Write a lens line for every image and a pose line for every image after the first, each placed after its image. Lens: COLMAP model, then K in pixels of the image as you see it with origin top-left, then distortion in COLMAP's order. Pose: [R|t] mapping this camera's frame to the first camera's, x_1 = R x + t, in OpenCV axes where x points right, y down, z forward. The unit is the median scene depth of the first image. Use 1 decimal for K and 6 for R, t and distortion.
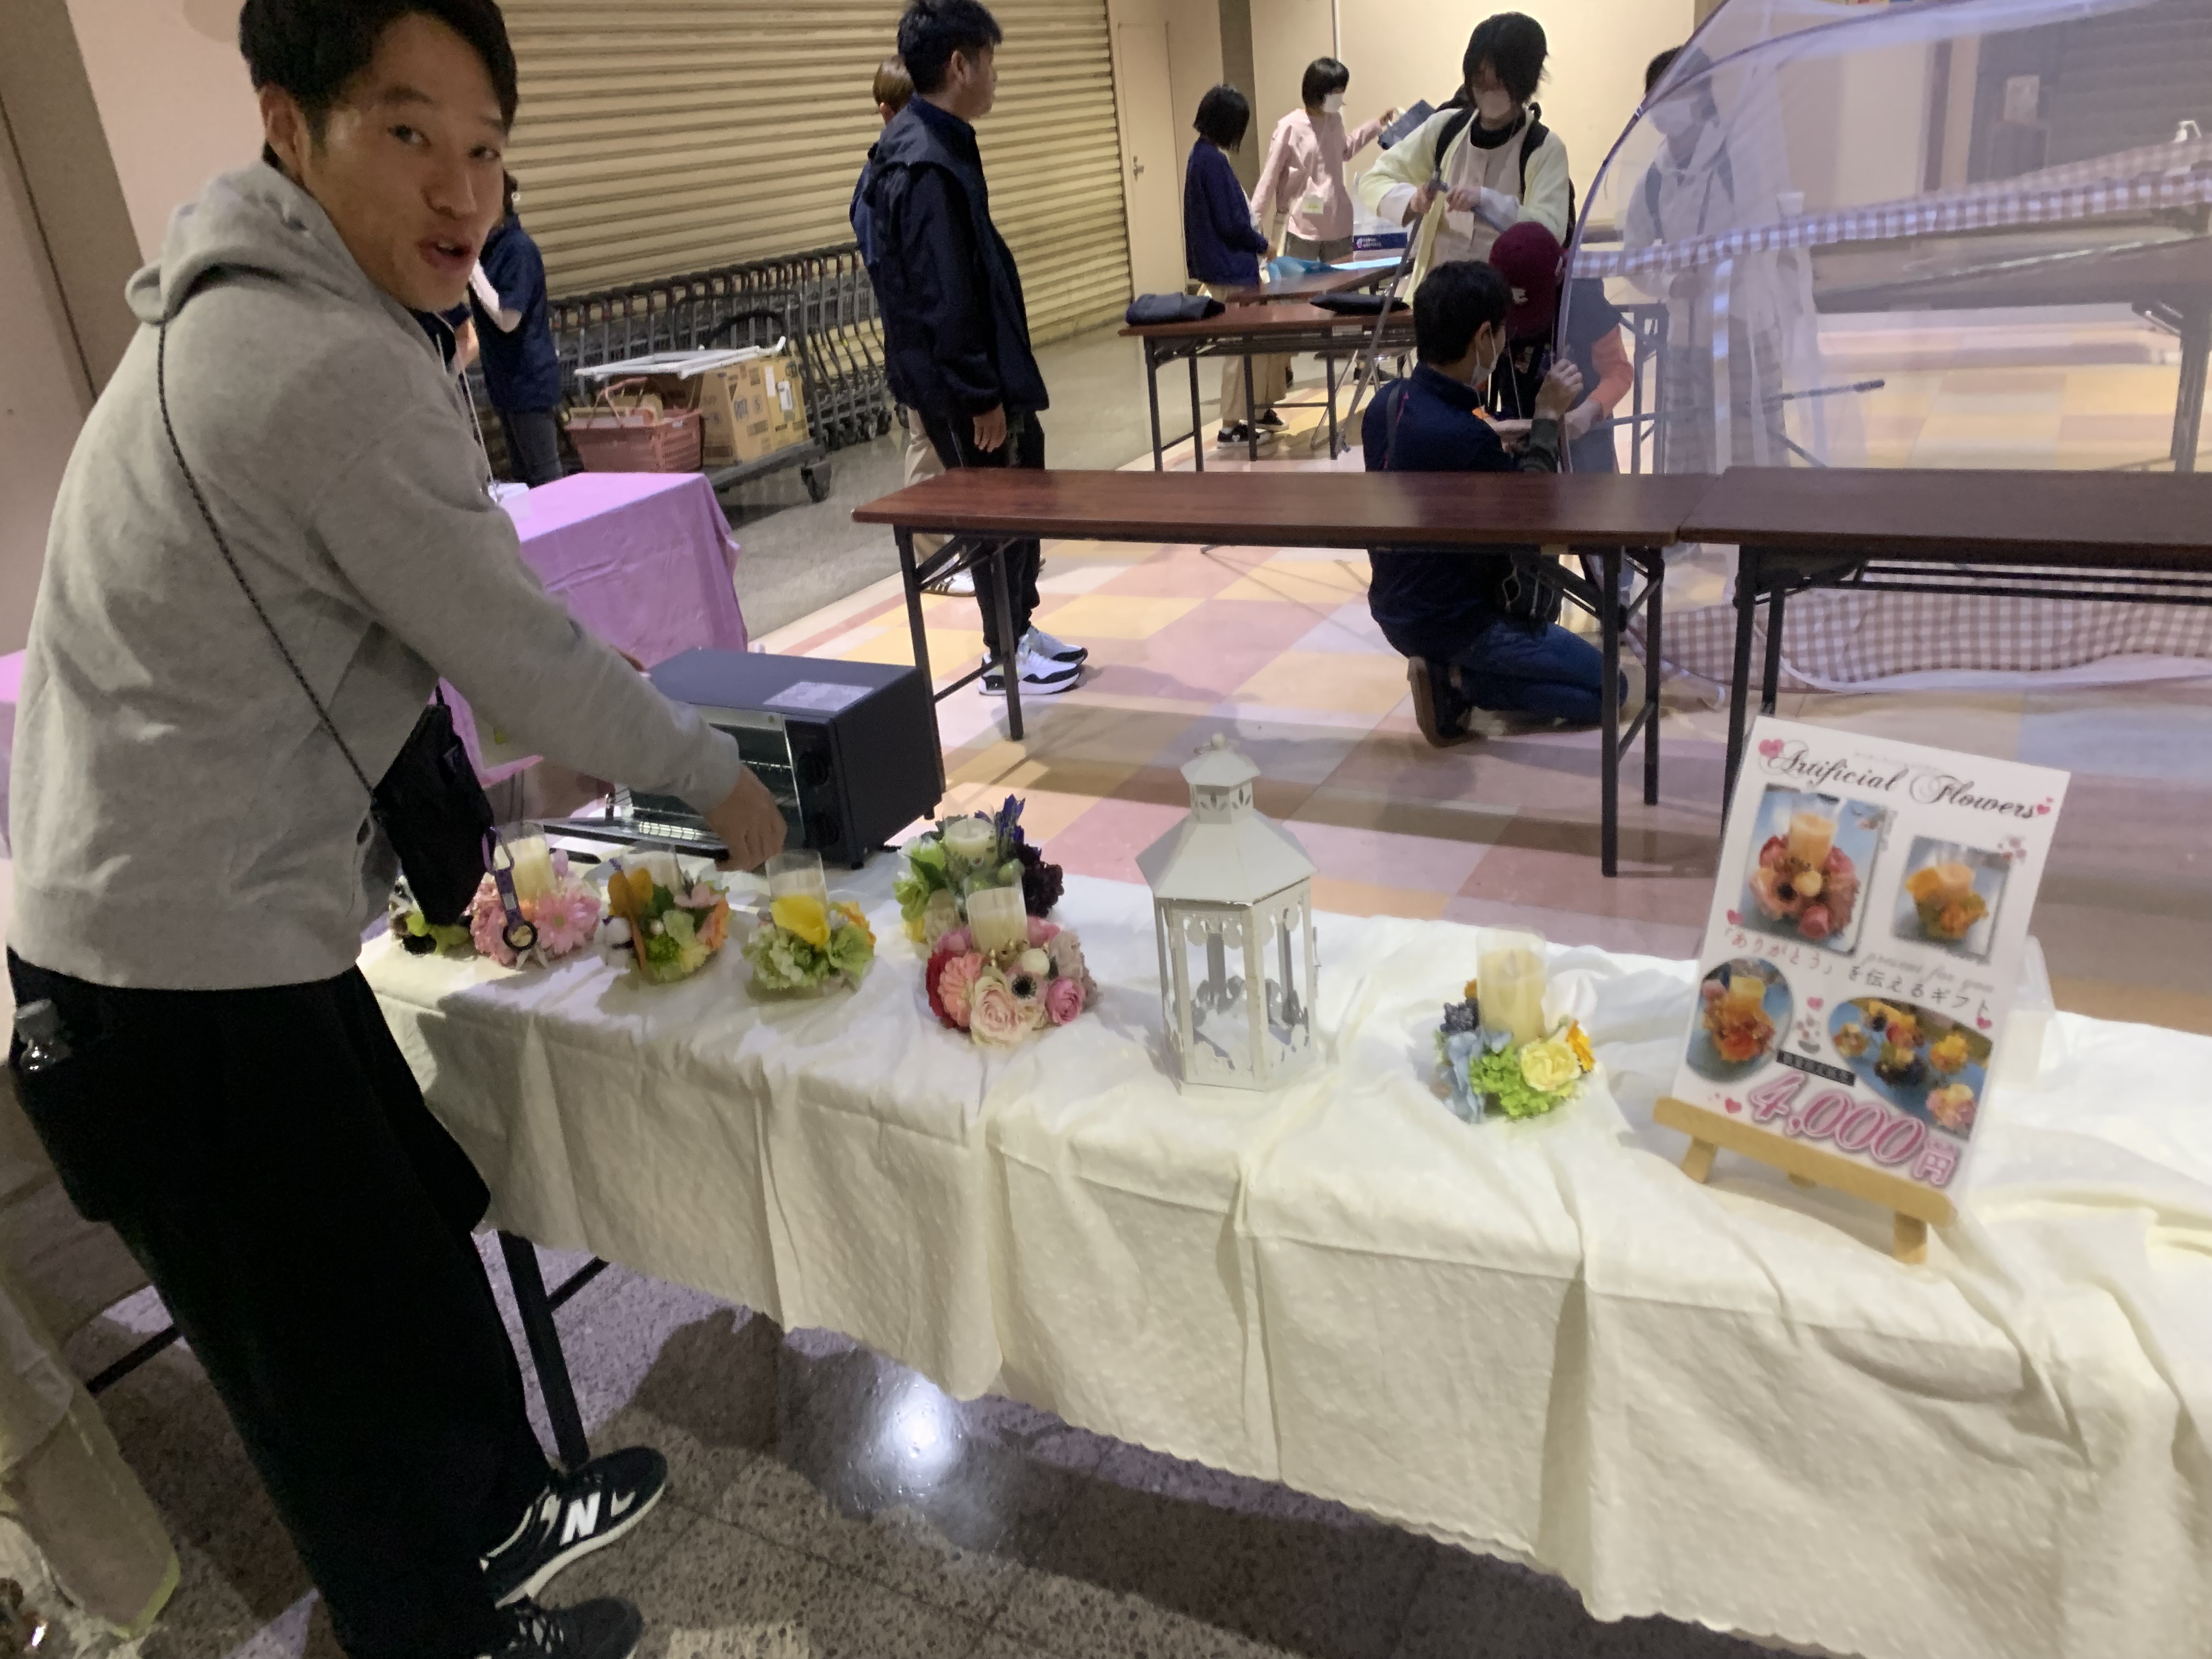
lens RADIAL K [[1697.5, 0, 1094.0], [0, 1697.5, 832.7], [0, 0, 1]] dist [0.024403, -0.019291]
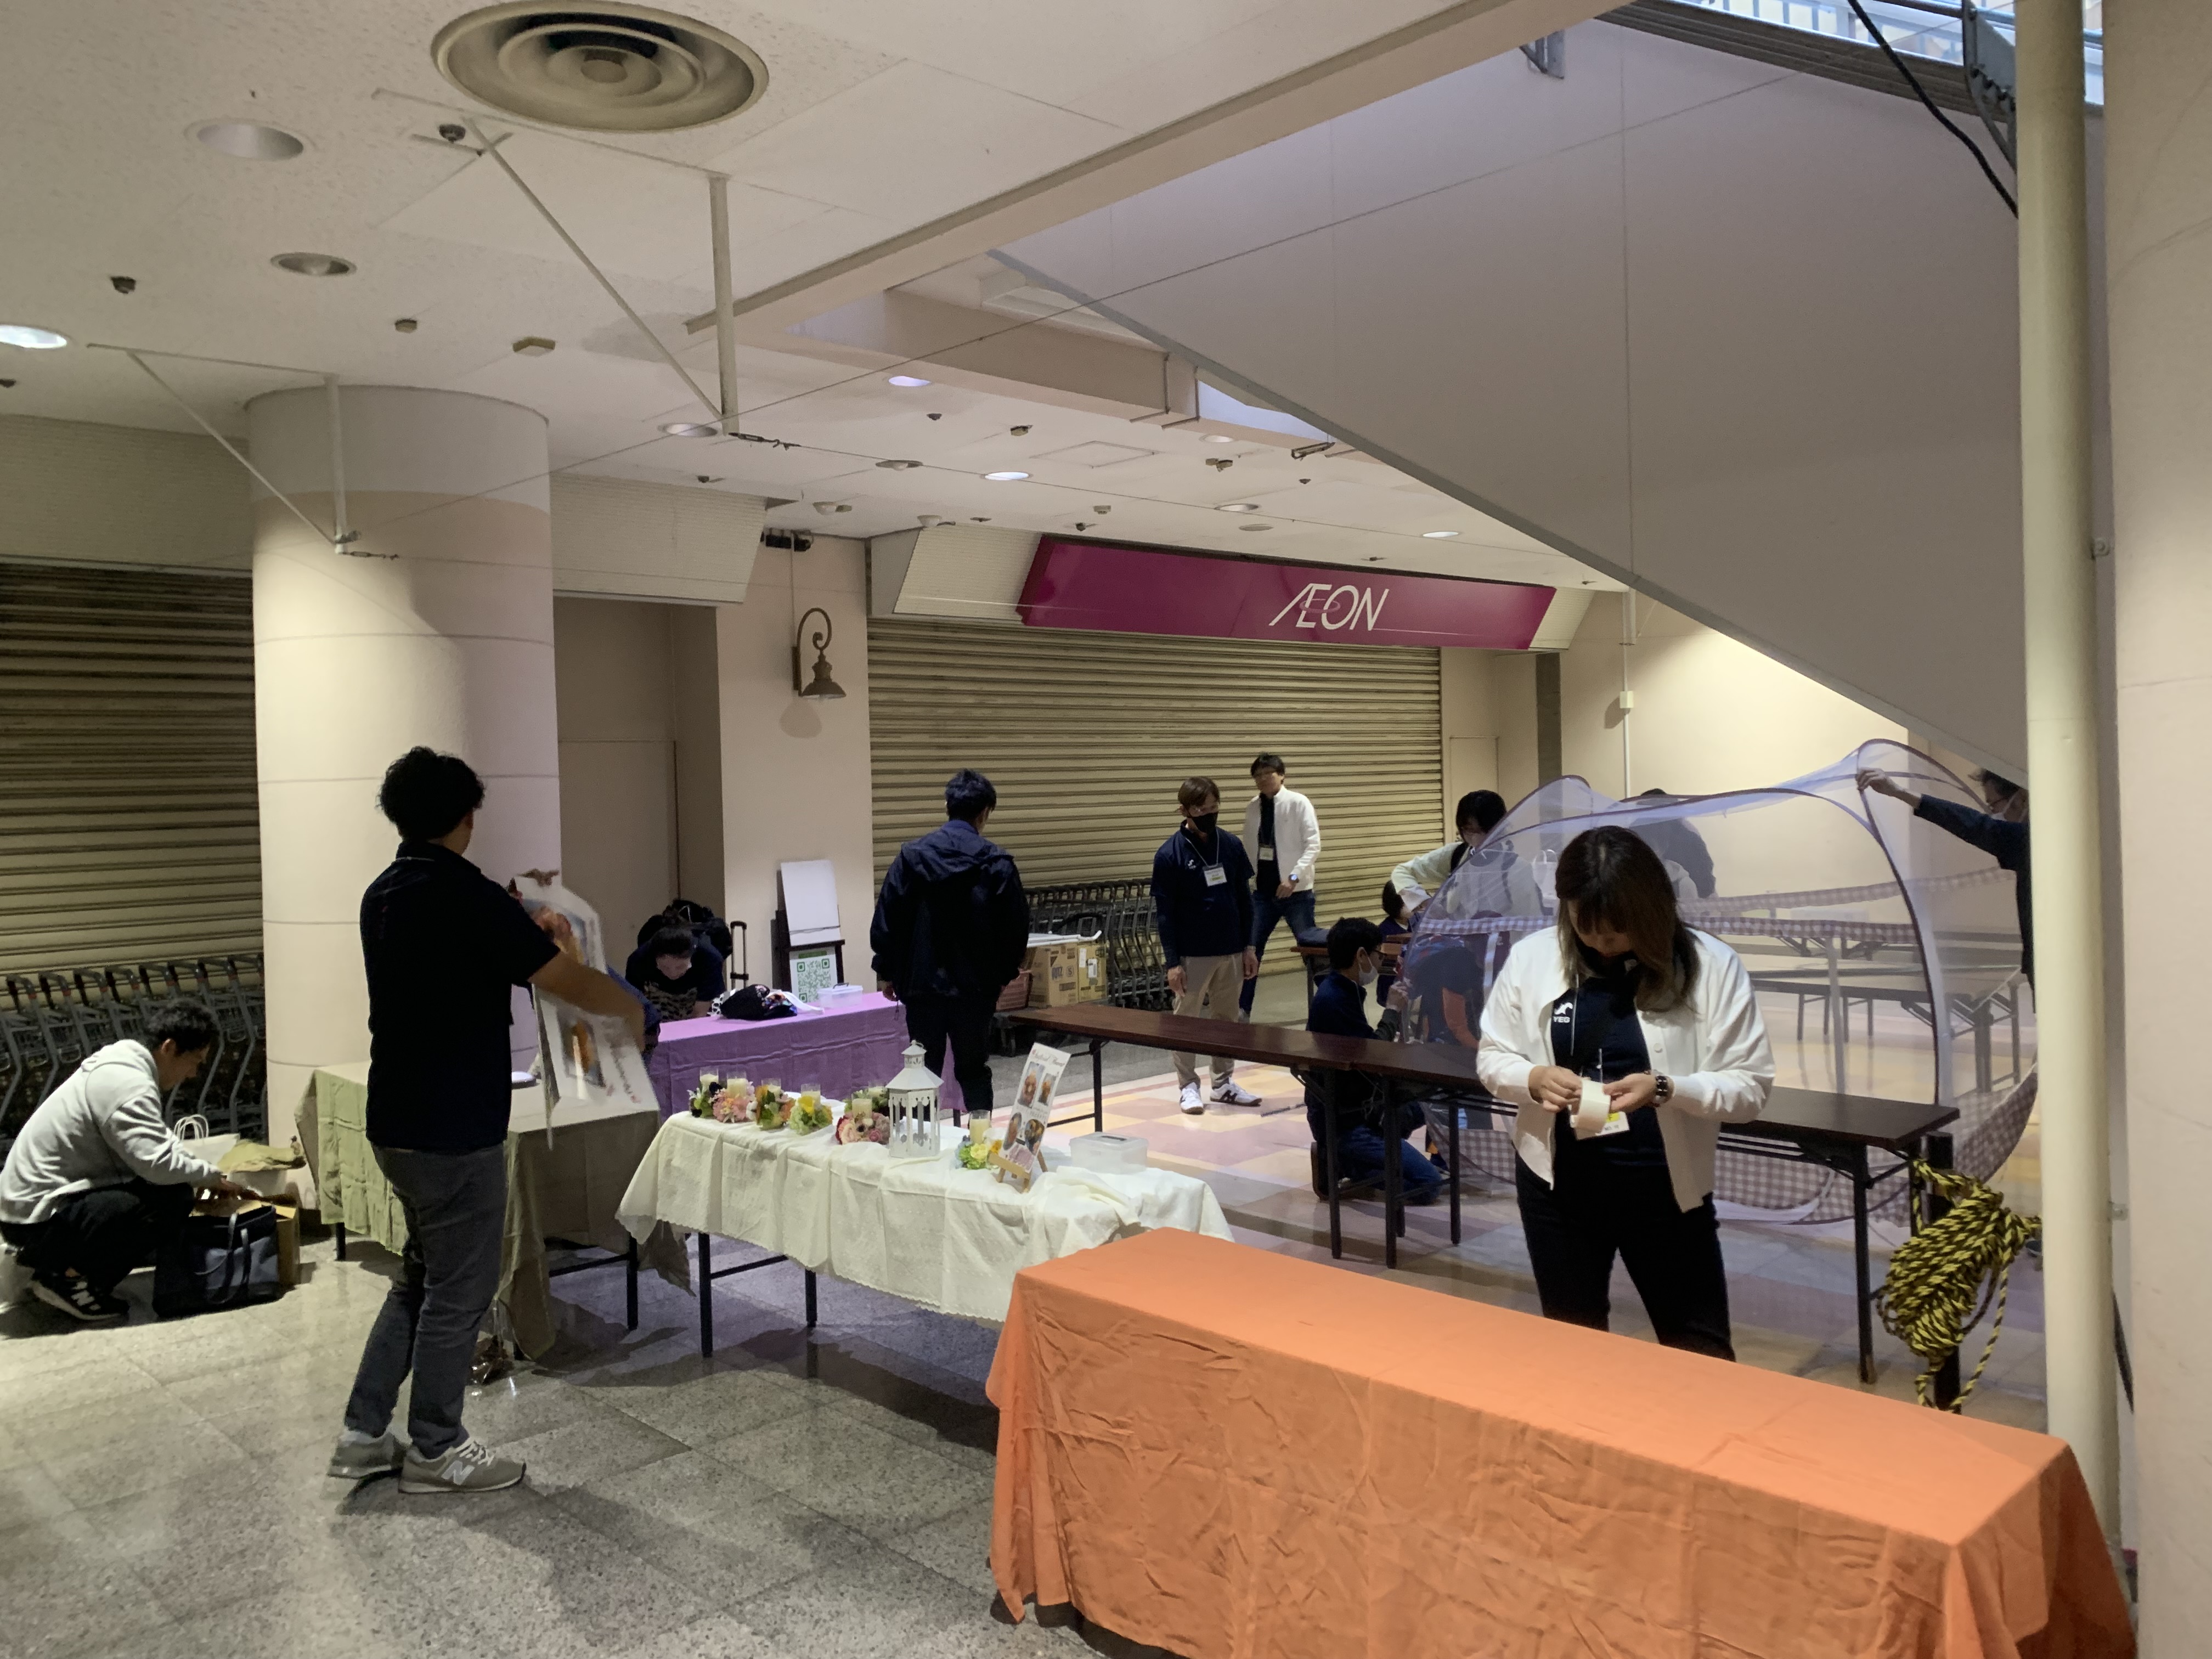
lens RADIAL K [[1697.5, 0, 1100.8], [0, 1697.5, 841.6], [0, 0, 1]] dist [0.024403, -0.019291]
pose [[0.951319, 0.089355, -0.294970, 0.261078], [-0.184446, 0.931807, -0.312595, 0.104480], [0.246923, 0.351784, 0.902927, -0.384464]]
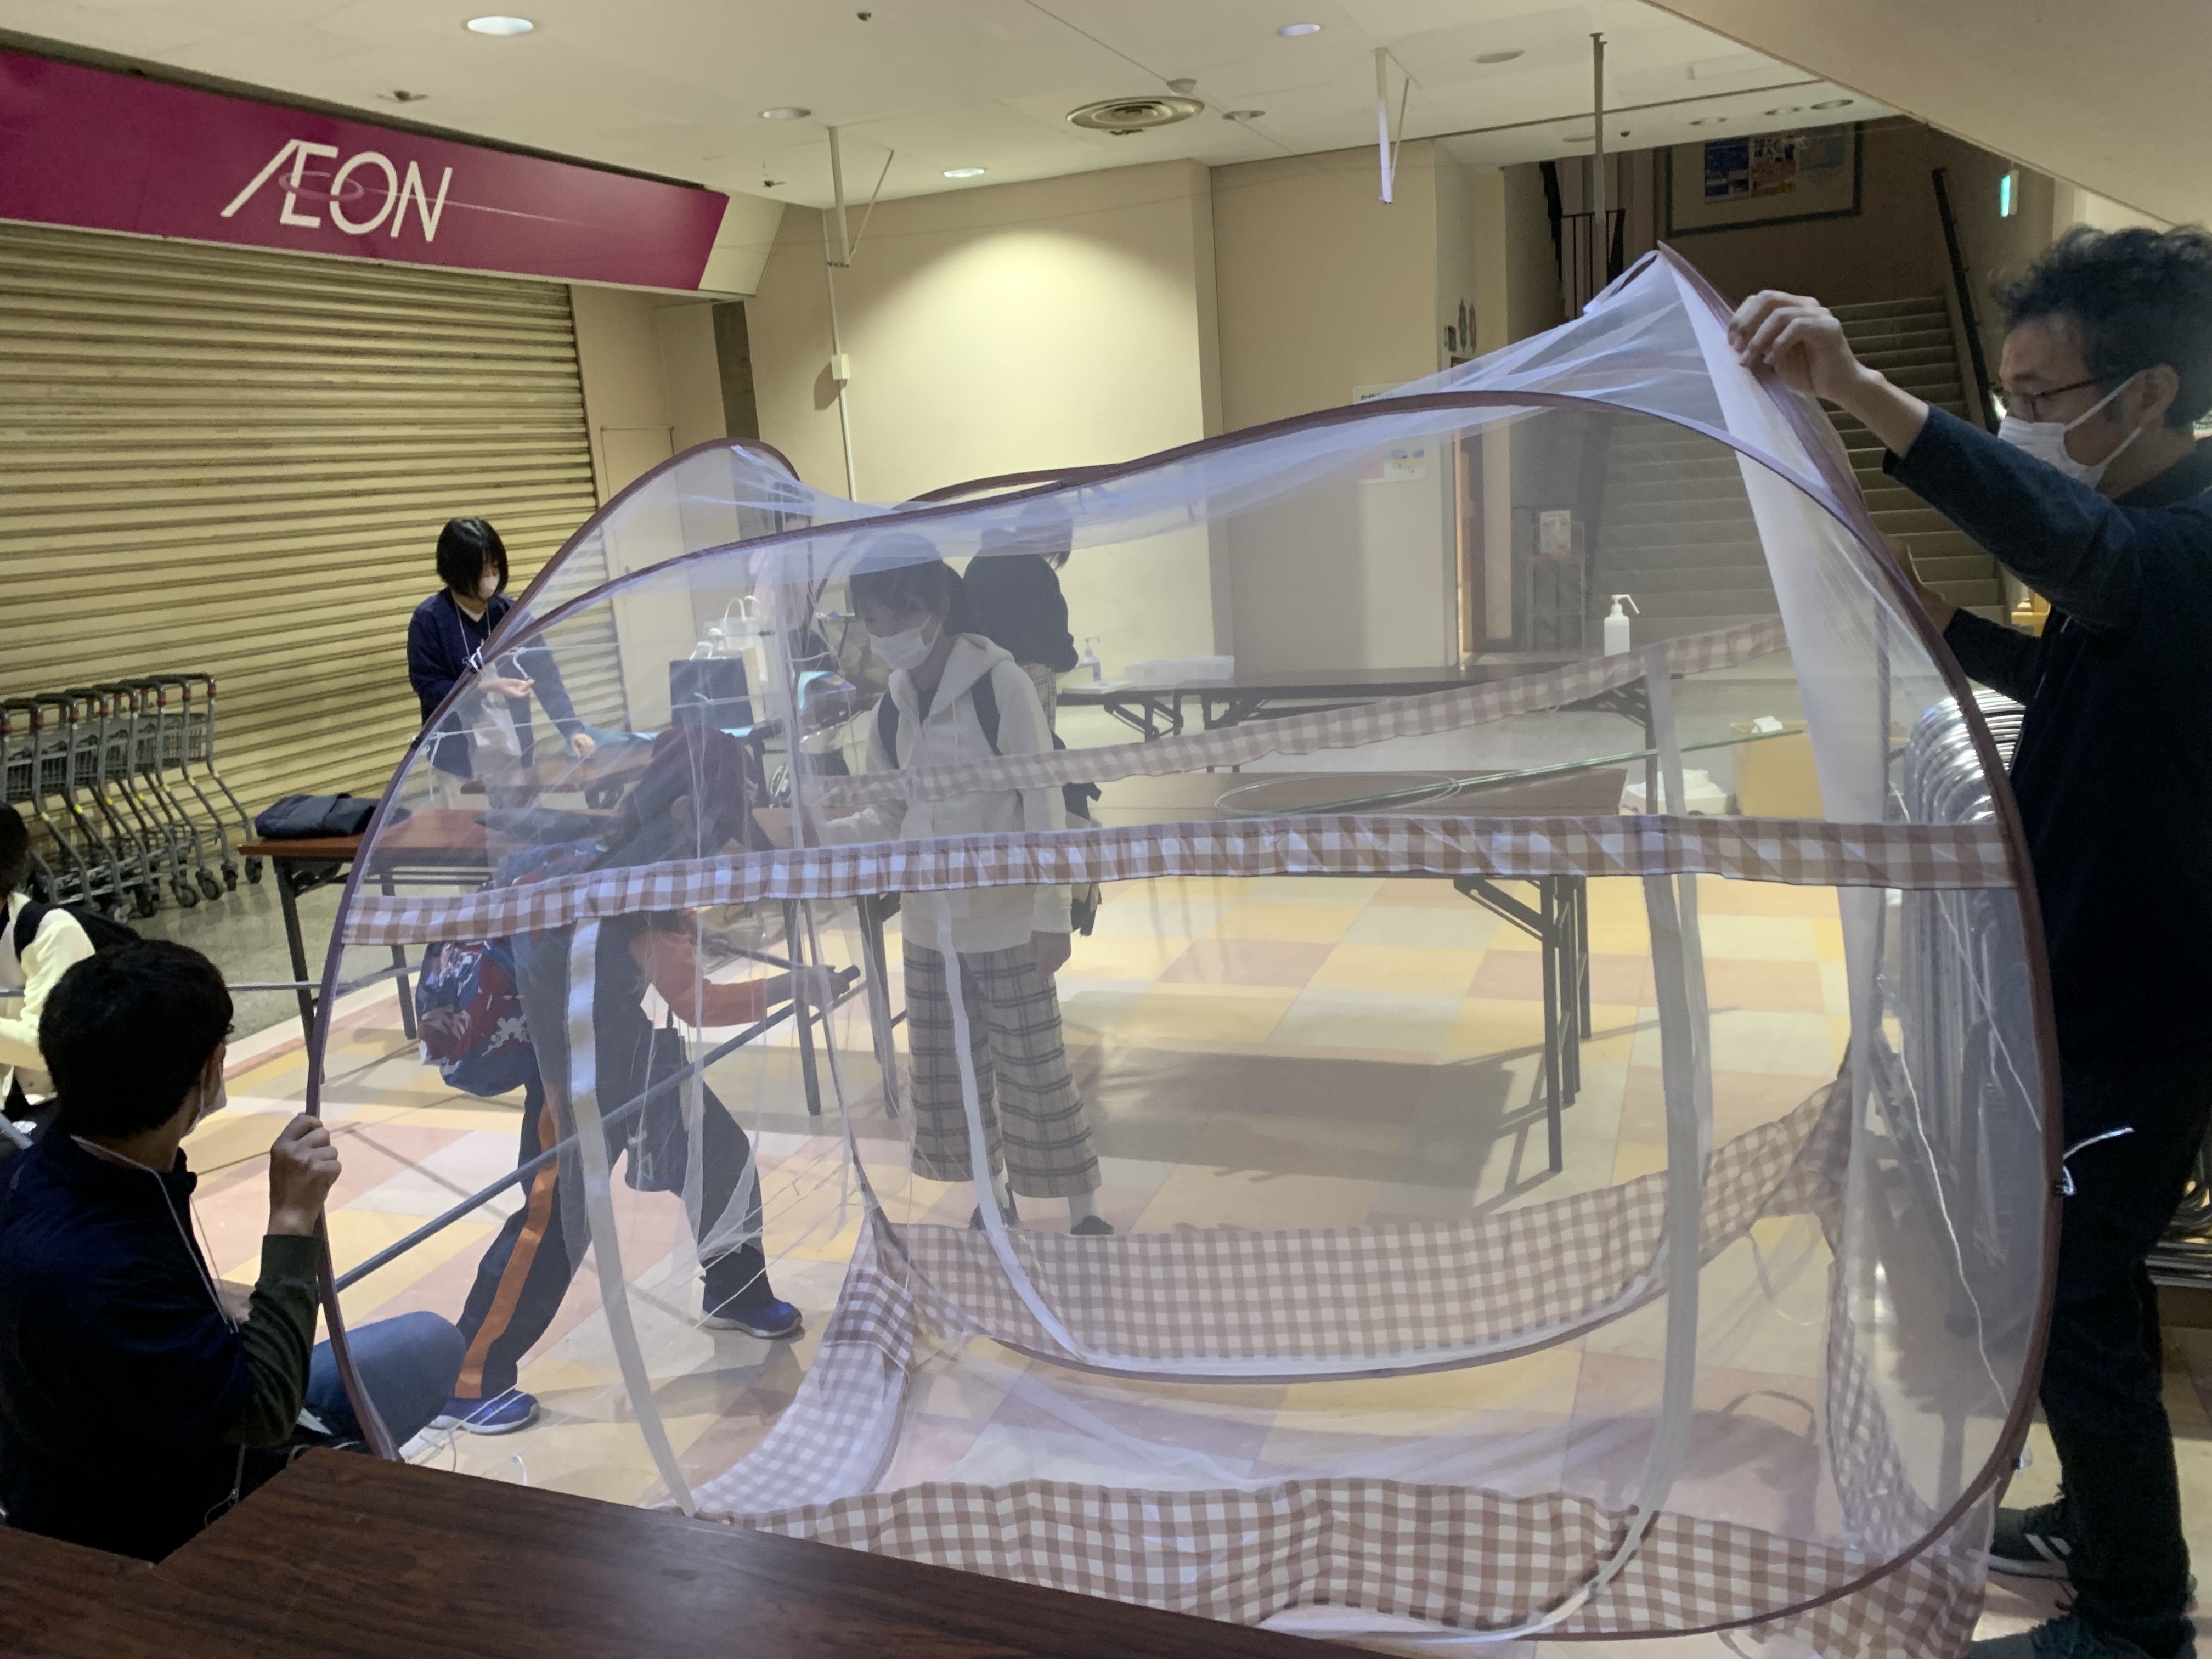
lens RADIAL K [[1697.5, 0, 1080.5], [0, 1697.5, 879.5], [0, 0, 1]] dist [0.024403, -0.019291]
pose [[0.990259, -0.006061, 0.139106, 0.238576], [0.030373, 0.984396, -0.173325, -0.129565], [-0.135885, 0.175862, 0.974991, 0.222475]]
